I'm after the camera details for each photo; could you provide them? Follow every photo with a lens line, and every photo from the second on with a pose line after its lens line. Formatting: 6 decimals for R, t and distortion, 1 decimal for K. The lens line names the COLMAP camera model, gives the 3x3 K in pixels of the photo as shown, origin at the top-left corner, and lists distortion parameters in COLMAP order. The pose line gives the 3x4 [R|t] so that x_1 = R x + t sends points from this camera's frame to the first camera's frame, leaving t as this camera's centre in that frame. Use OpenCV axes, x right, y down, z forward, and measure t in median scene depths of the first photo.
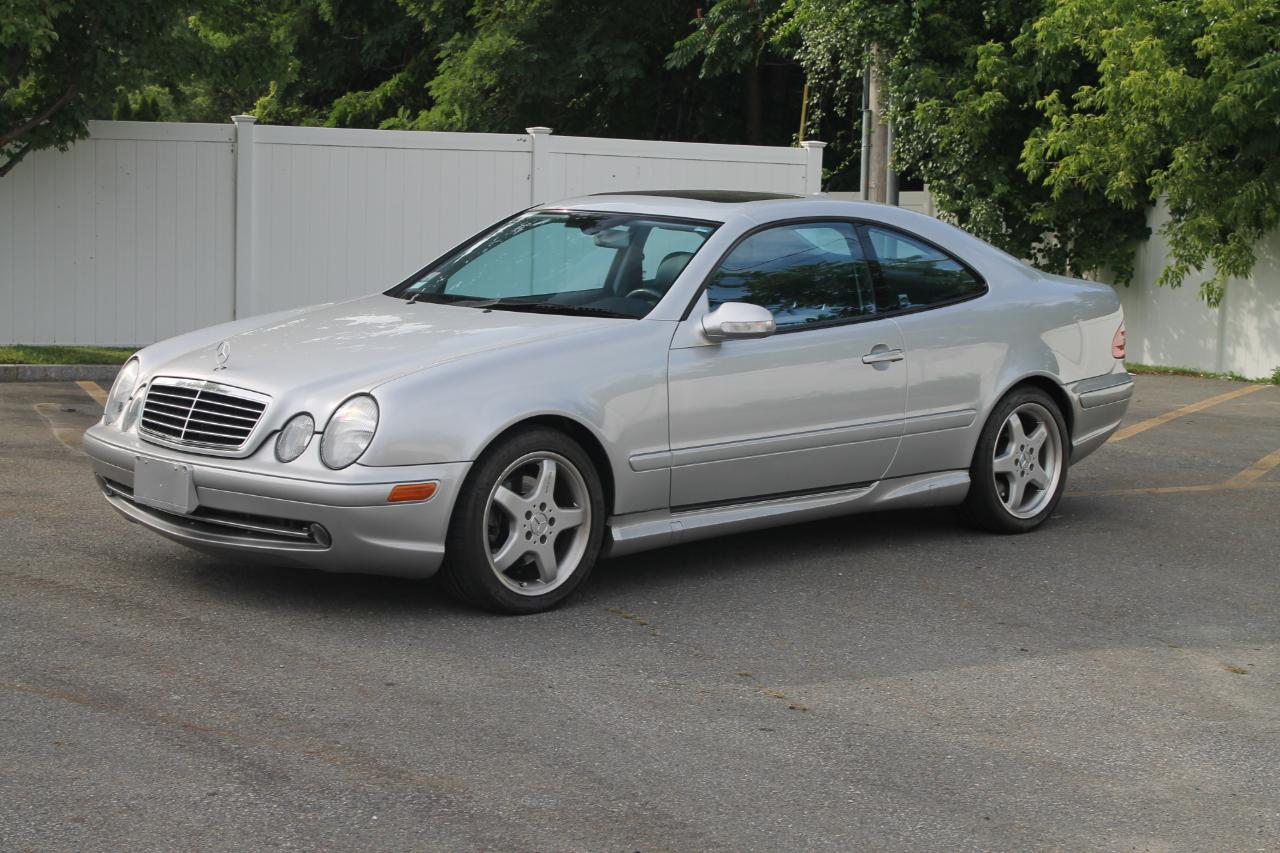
lens RADIAL K [[2137.7, 0, 640.0], [0, 2137.7, 426.5], [0, 0, 1]] dist [-0.008241, 0.146444]
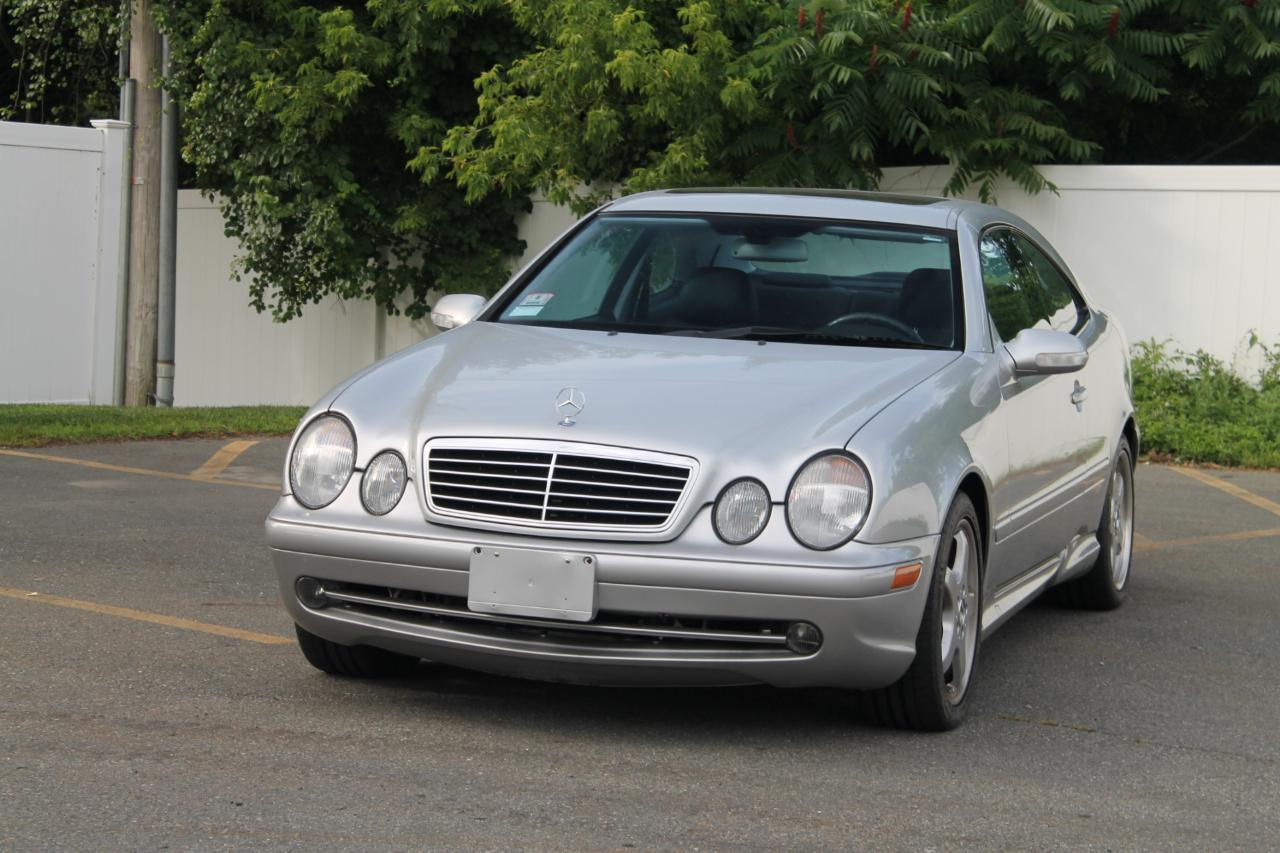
lens RADIAL K [[2903.0, 0, 640.0], [0, 2903.0, 426.5], [0, 0, 1]] dist [-0.041179, 0.135715]
pose [[0.888280, -0.021399, 0.458803, -0.518149], [0.034483, 0.999202, -0.020158, -0.004174], [-0.458005, 0.033726, 0.888309, 0.085078]]
